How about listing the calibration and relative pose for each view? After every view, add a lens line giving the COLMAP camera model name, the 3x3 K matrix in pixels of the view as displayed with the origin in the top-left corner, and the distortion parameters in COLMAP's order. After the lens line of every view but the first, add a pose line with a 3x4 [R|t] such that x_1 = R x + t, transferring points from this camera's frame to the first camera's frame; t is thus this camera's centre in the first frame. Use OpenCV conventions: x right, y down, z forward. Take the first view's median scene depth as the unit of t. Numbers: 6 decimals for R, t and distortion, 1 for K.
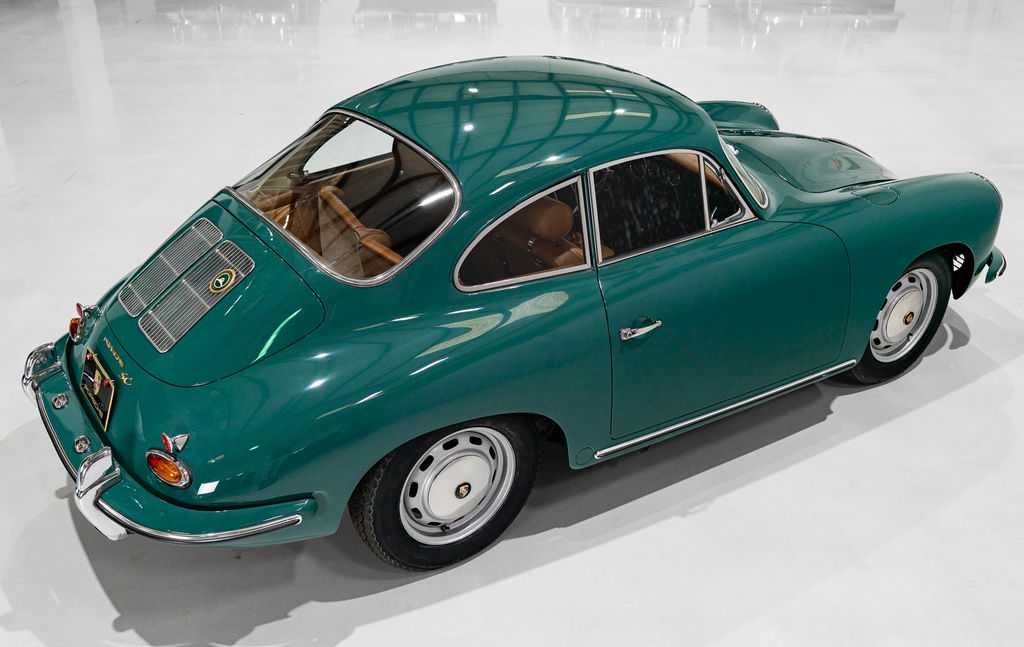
lens RADIAL K [[1010.6, 0, 507.8], [0, 1010.6, 321.1], [0, 0, 1]] dist [0.019954, 0.000000]
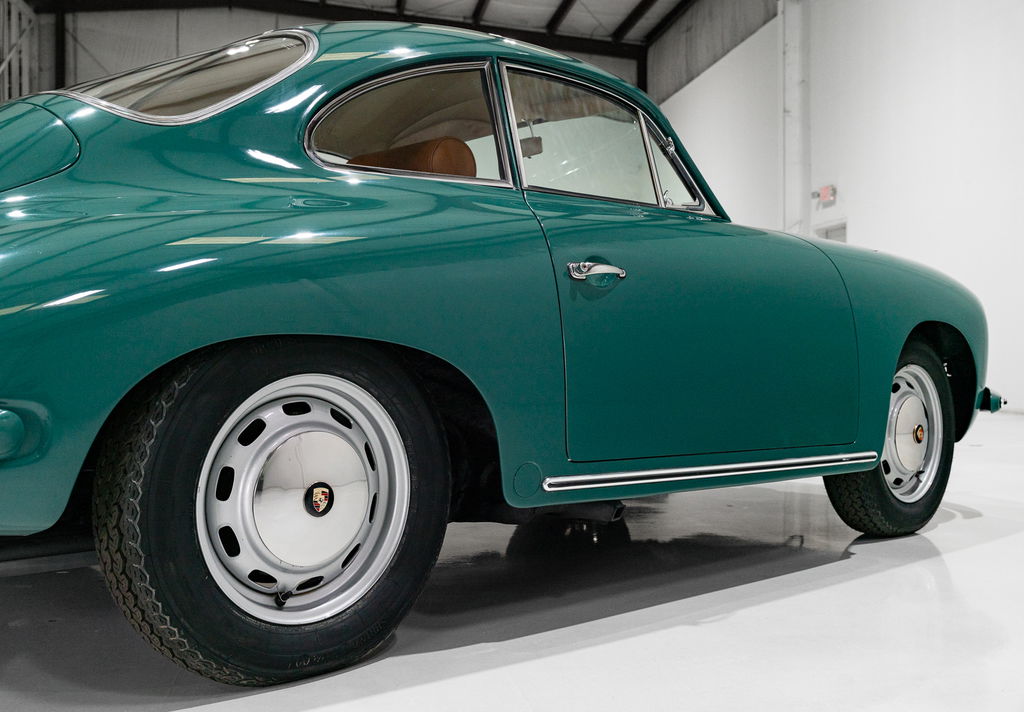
lens RADIAL K [[1055.5, 0, 499.9], [0, 1055.5, 355.1], [0, 0, 1]] dist [-0.003227, 0.000000]
pose [[0.986382, -0.007837, 0.164282, -0.040495], [0.083883, 0.883156, -0.461519, 0.362534], [-0.141470, 0.469014, 0.871787, 0.454722]]
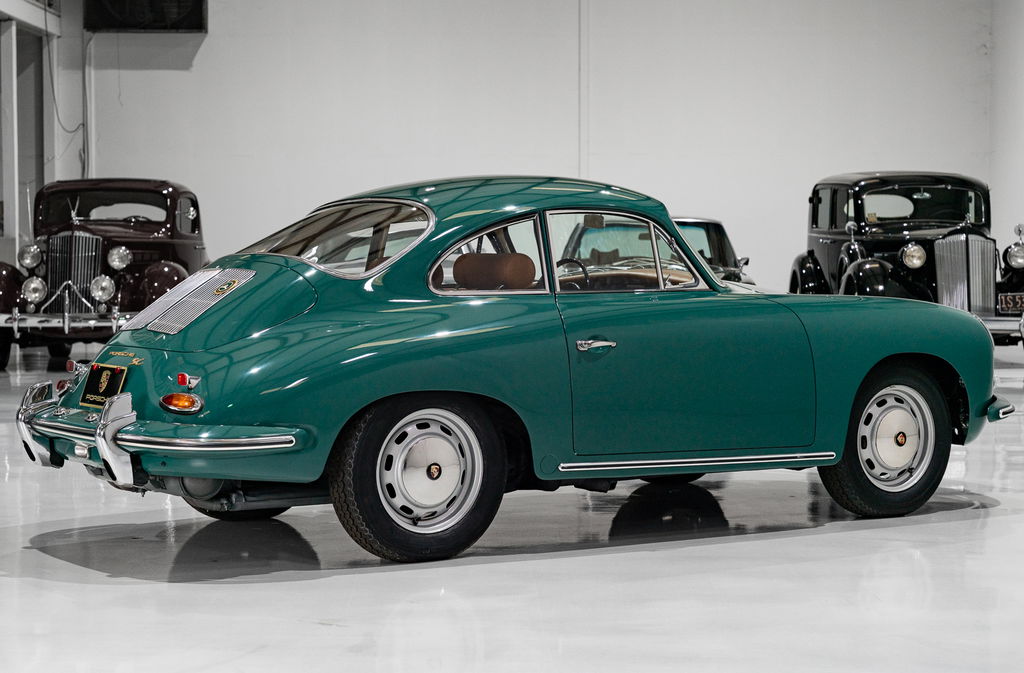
lens RADIAL K [[2036.6, 0, 516.9], [0, 2036.6, 336.0], [0, 0, 1]] dist [0.058782, 0.000000]
pose [[0.999934, -0.009256, 0.006793, 0.030448], [0.011285, 0.901290, -0.433070, 0.968952], [-0.002114, 0.433118, 0.901335, -1.013129]]
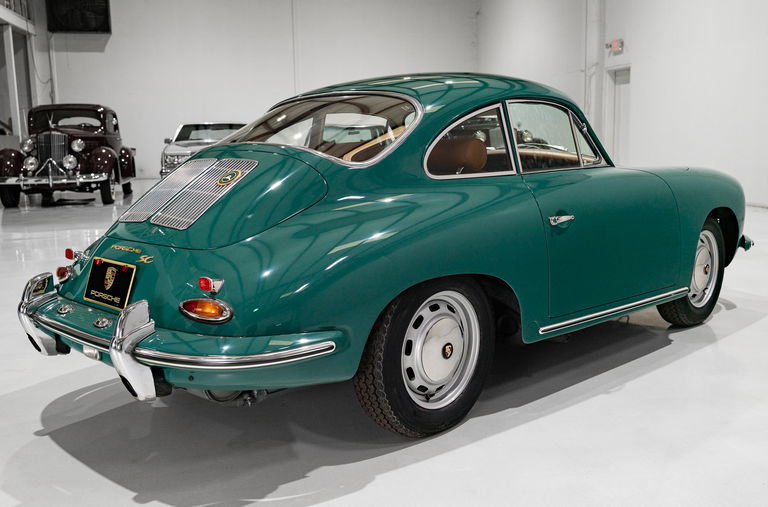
lens RADIAL K [[771.5, 0, 382.5], [0, 771.5, 253.6], [0, 0, 1]] dist [0.009370, 0.000000]
pose [[0.979985, -0.056399, 0.190915, -0.270322], [0.116664, 0.939793, -0.321215, 0.329468], [-0.161304, 0.337059, 0.927562, 0.173660]]
